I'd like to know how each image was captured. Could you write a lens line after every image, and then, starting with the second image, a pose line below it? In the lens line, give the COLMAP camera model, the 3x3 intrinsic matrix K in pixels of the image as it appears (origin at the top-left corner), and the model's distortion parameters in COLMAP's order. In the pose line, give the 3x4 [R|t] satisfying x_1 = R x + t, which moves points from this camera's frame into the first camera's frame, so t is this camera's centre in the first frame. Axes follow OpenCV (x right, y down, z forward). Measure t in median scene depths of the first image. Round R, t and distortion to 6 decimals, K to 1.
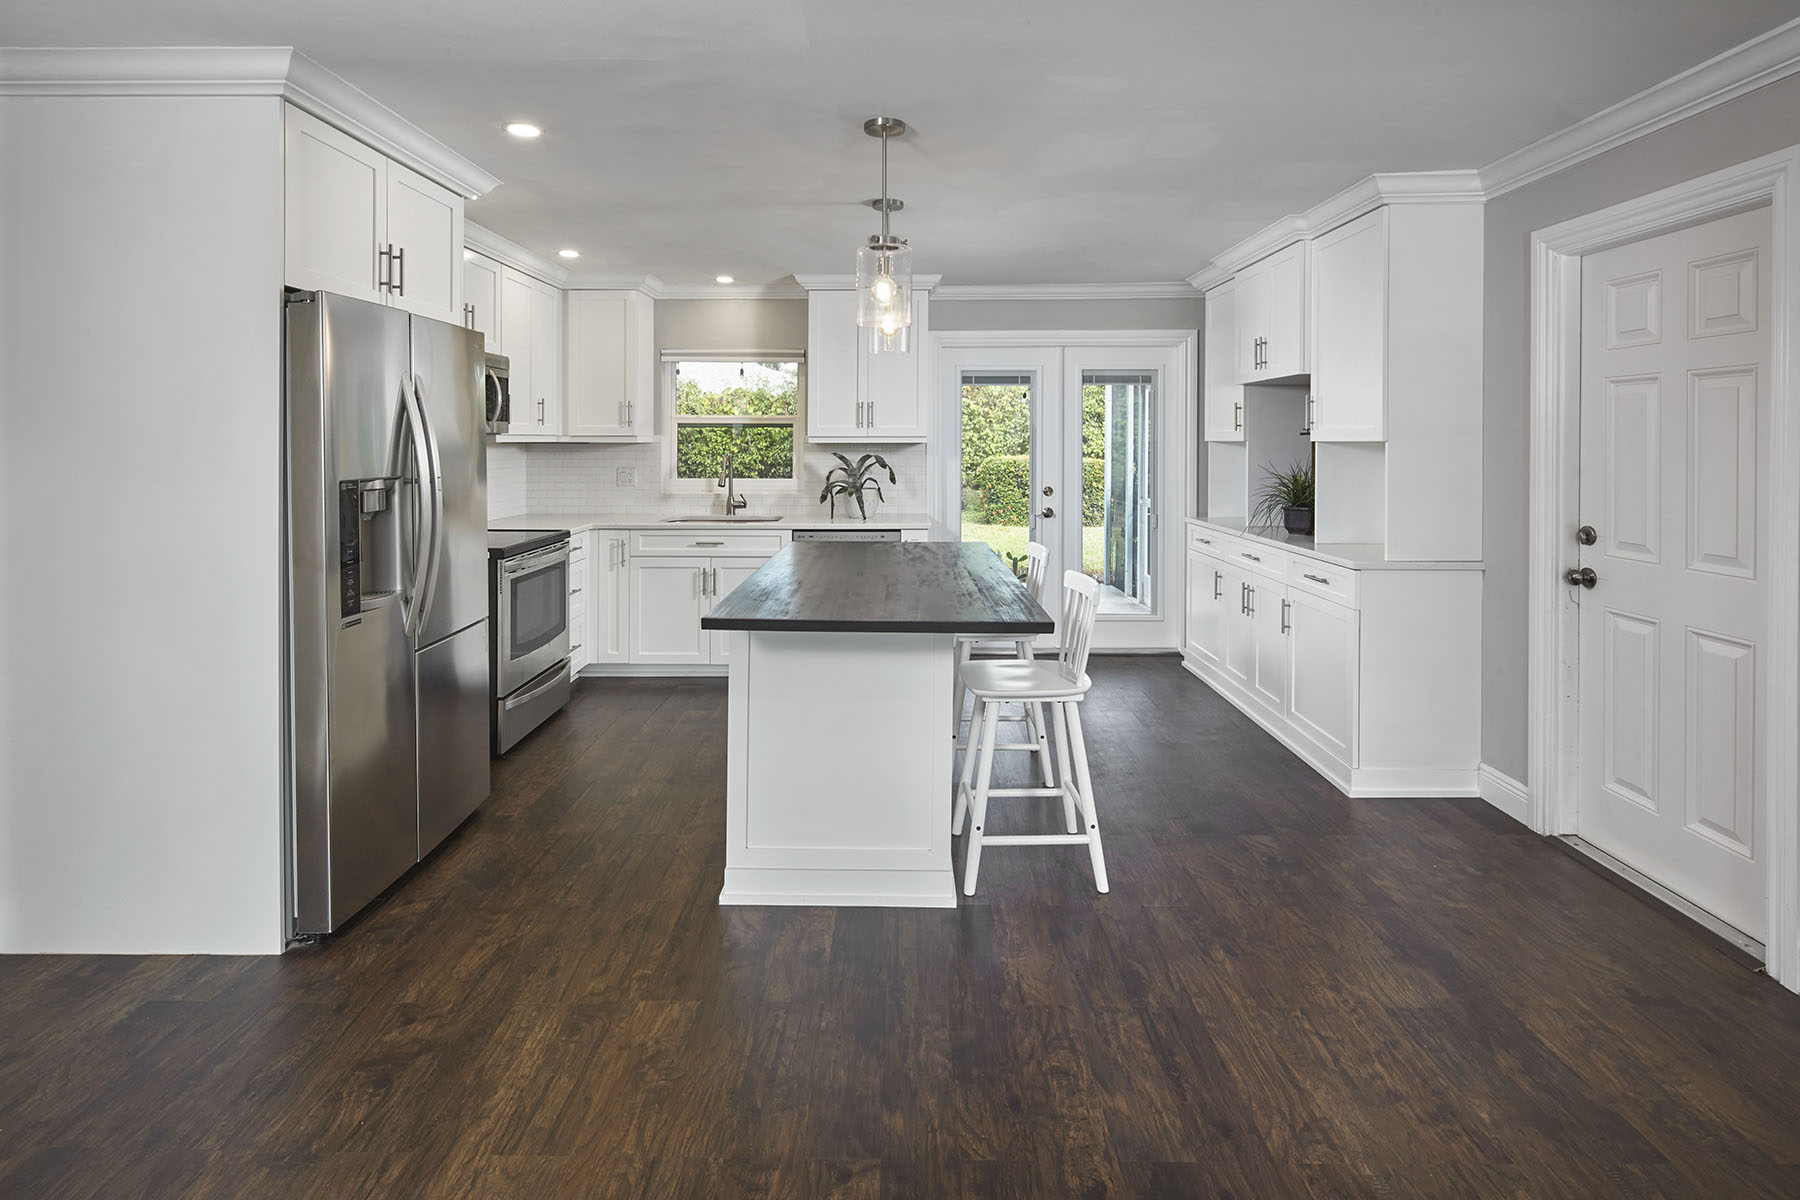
lens RADIAL K [[860.5, 0, 897.0], [0, 860.5, 444.4], [0, 0, 1]] dist [0.001103, 0.000115]
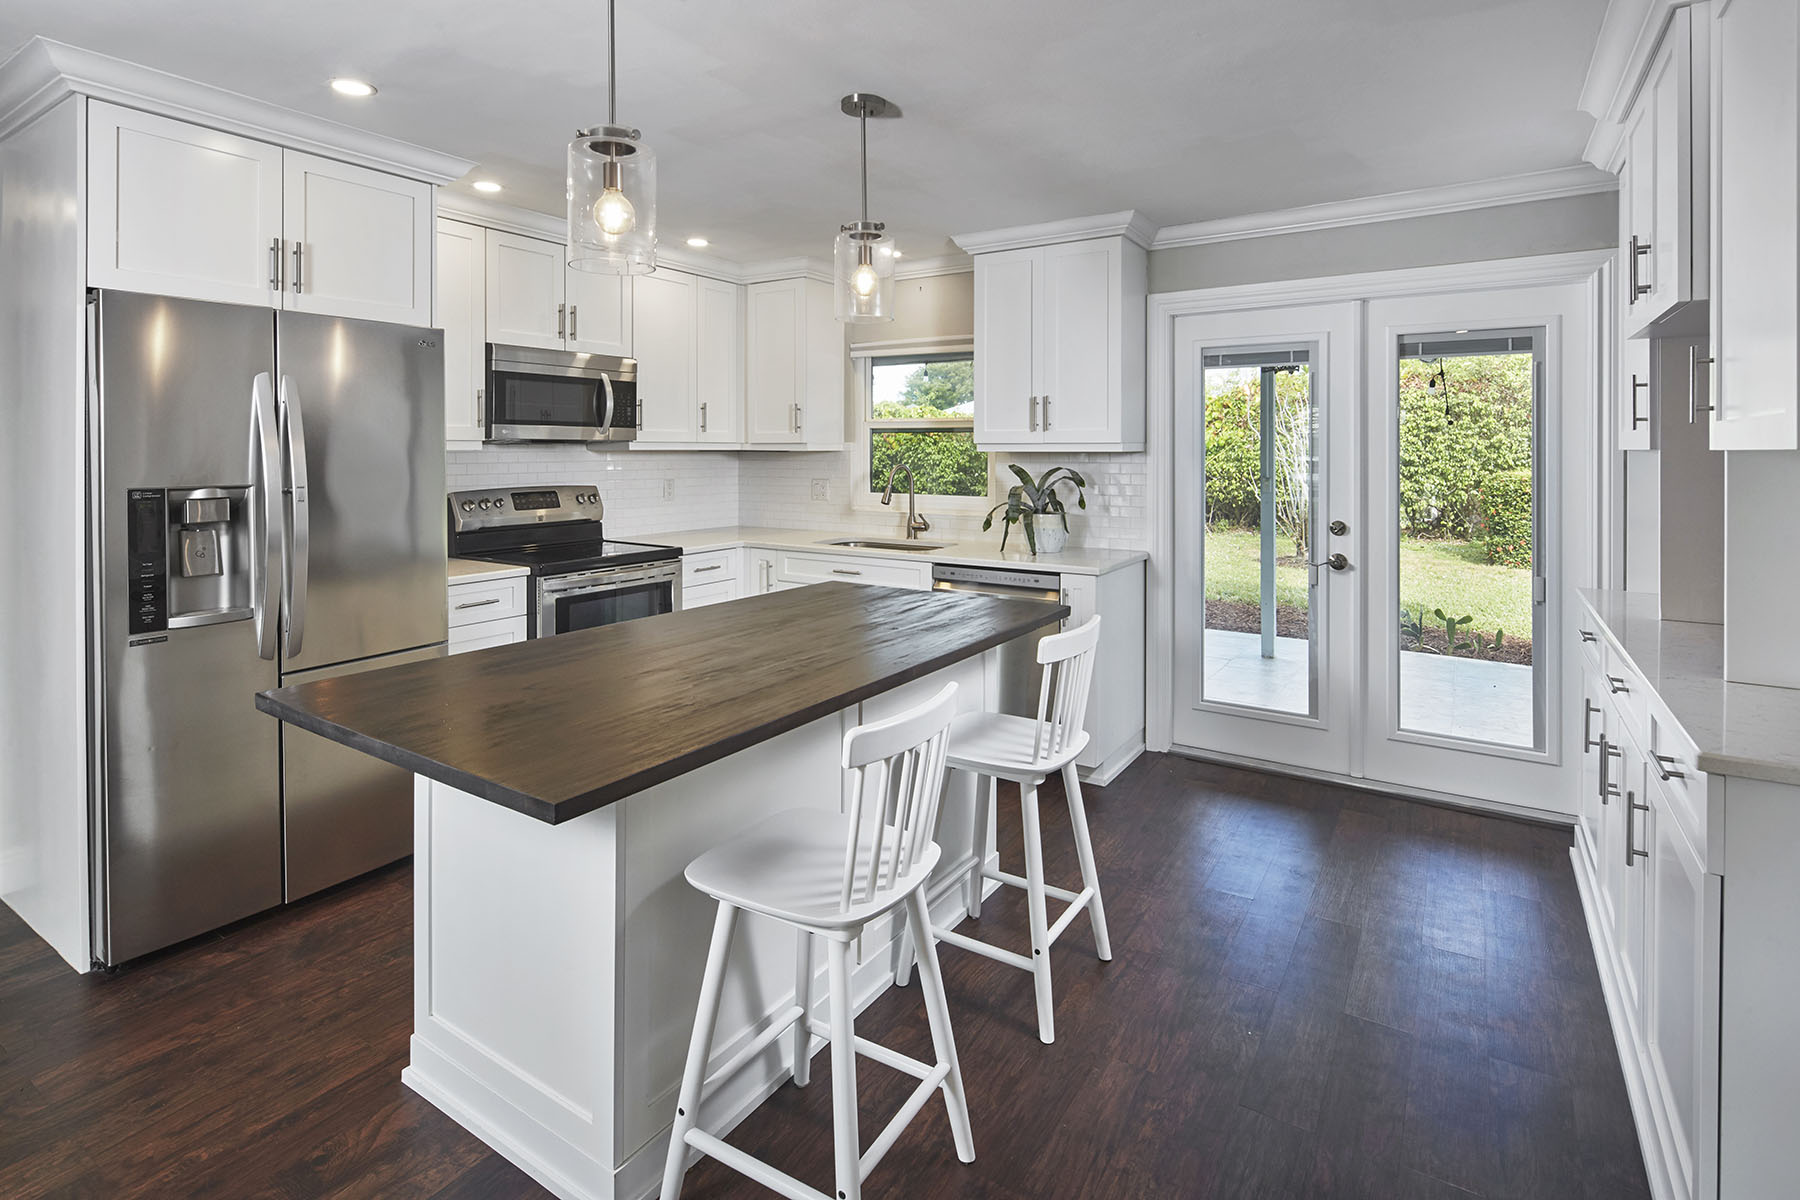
lens RADIAL K [[891.6, 0, 938.9], [0, 891.6, 441.9], [0, 0, 1]] dist [-0.003218, -0.001296]
pose [[0.849002, -0.002394, -0.528385, 0.311396], [-0.004278, 0.999926, -0.011403, -0.001289], [0.528373, 0.011941, 0.848929, 0.318150]]
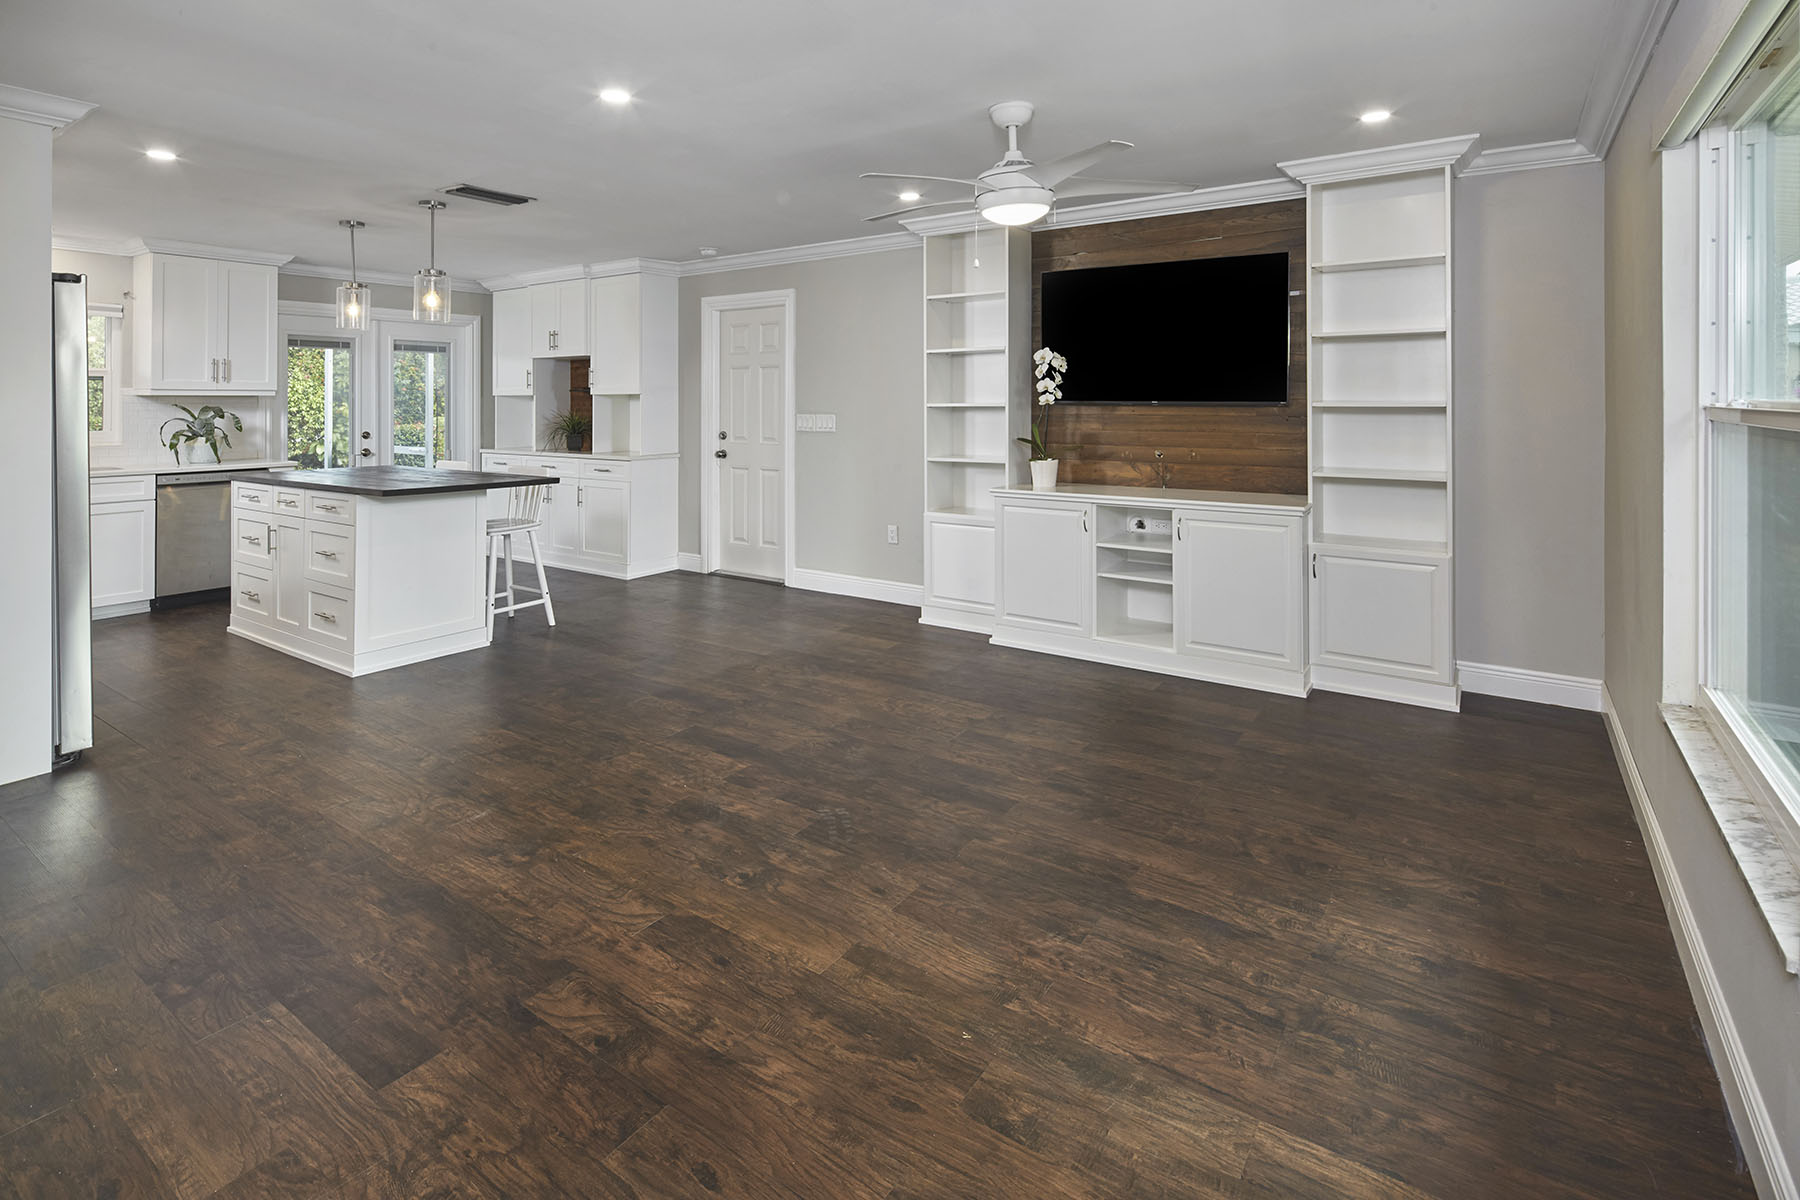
lens RADIAL K [[893.9, 0, 904.6], [0, 893.9, 407.9], [0, 0, 1]] dist [0.000006, -0.000495]
pose [[0.549680, -0.007176, 0.835344, -0.550069], [0.005847, 0.999972, 0.004742, 0.015191], [-0.835355, 0.002278, 0.549707, -0.421892]]
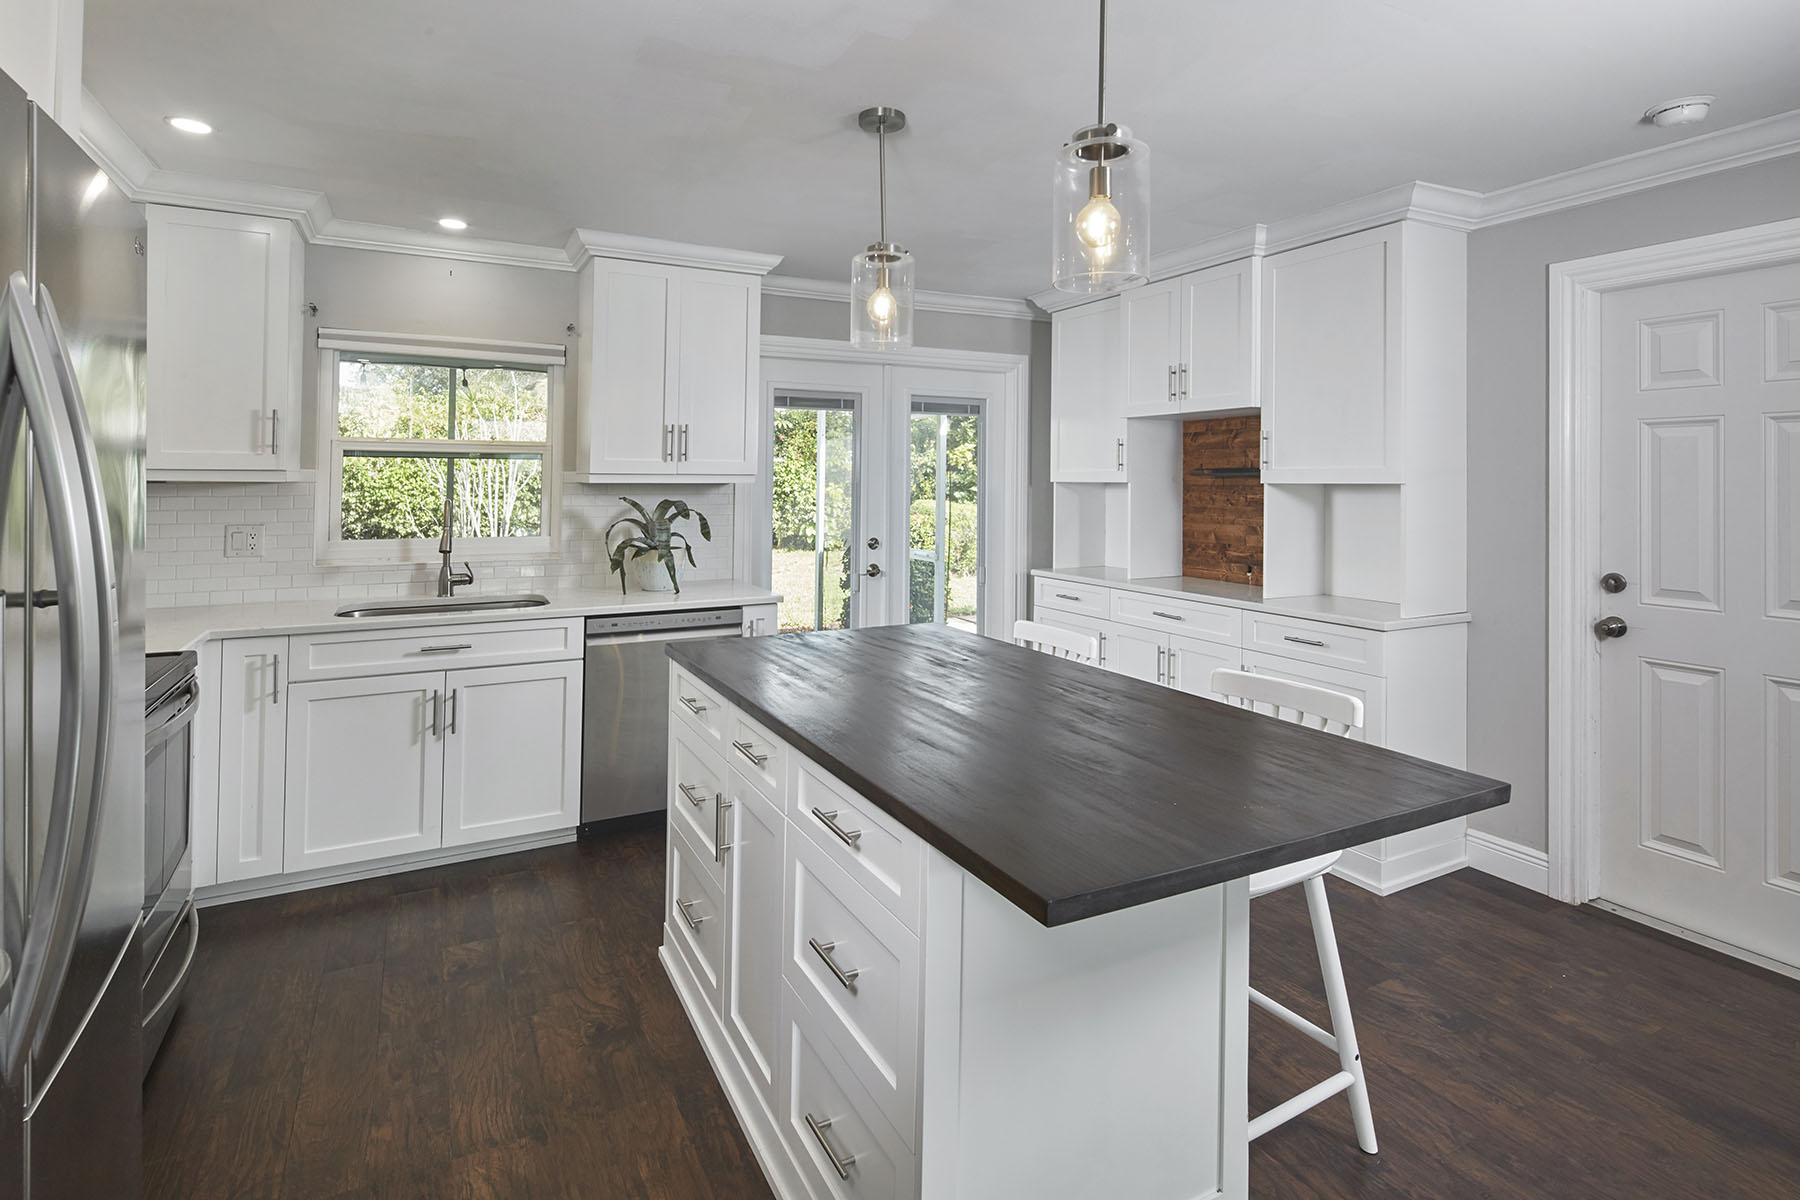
lens RADIAL K [[887.0, 0, 865.9], [0, 887.0, 465.0], [0, 0, 1]] dist [-0.000981, -0.001199]
pose [[0.889620, 0.011001, 0.456568, -0.241193], [-0.002263, 0.999804, -0.019680, -0.002804], [-0.456695, 0.016474, 0.889471, 0.304614]]
